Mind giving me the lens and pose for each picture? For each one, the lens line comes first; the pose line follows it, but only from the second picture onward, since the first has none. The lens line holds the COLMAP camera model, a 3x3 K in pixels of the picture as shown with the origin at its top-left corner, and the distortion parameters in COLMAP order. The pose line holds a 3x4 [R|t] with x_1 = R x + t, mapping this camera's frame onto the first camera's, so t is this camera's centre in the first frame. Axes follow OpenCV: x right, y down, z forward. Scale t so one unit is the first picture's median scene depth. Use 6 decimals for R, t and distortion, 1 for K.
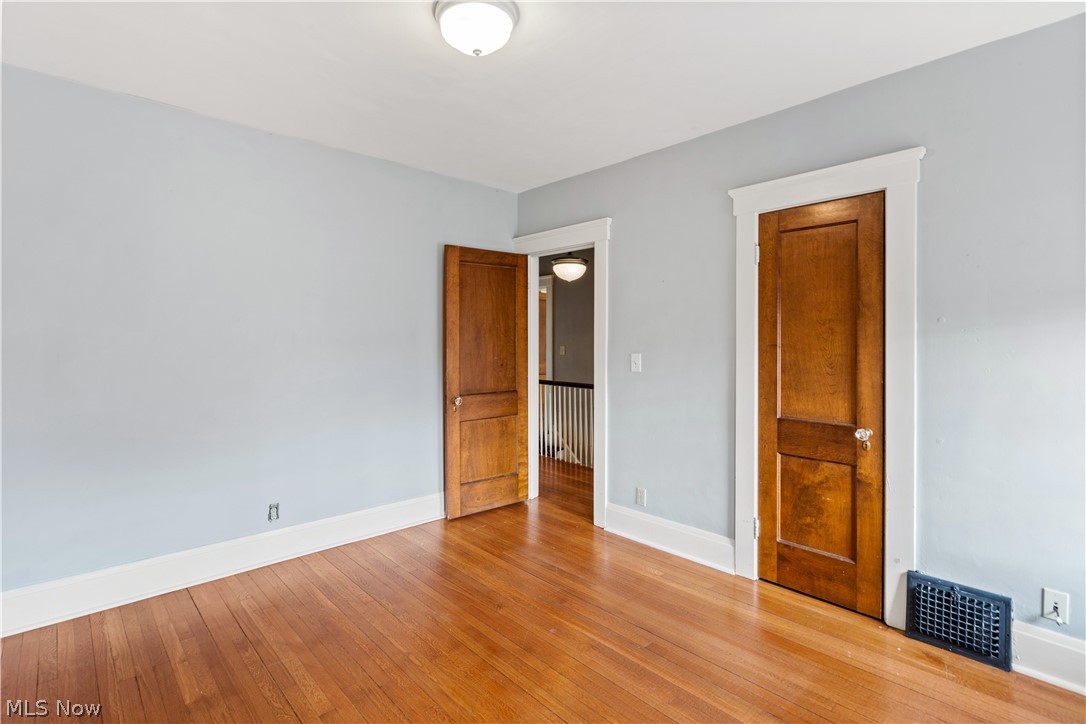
lens RADIAL K [[530.7, 0, 538.2], [0, 530.7, 341.6], [0, 0, 1]] dist [-0.001281, -0.000587]
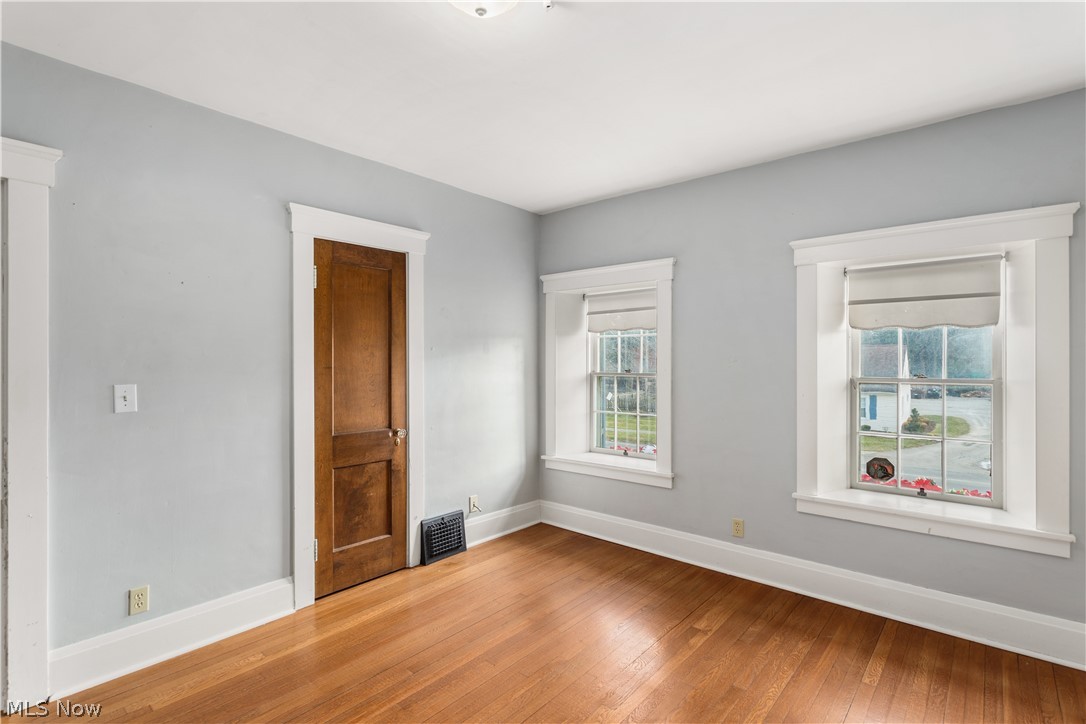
lens RADIAL K [[527.8, 0, 545.5], [0, 527.8, 364.7], [0, 0, 1]] dist [0.004389, 0.001042]
pose [[-0.142398, 0.000401, 0.989809, -0.684887], [0.011765, 0.999930, 0.001287, 0.005106], [-0.989740, 0.011828, -0.142393, 0.758306]]
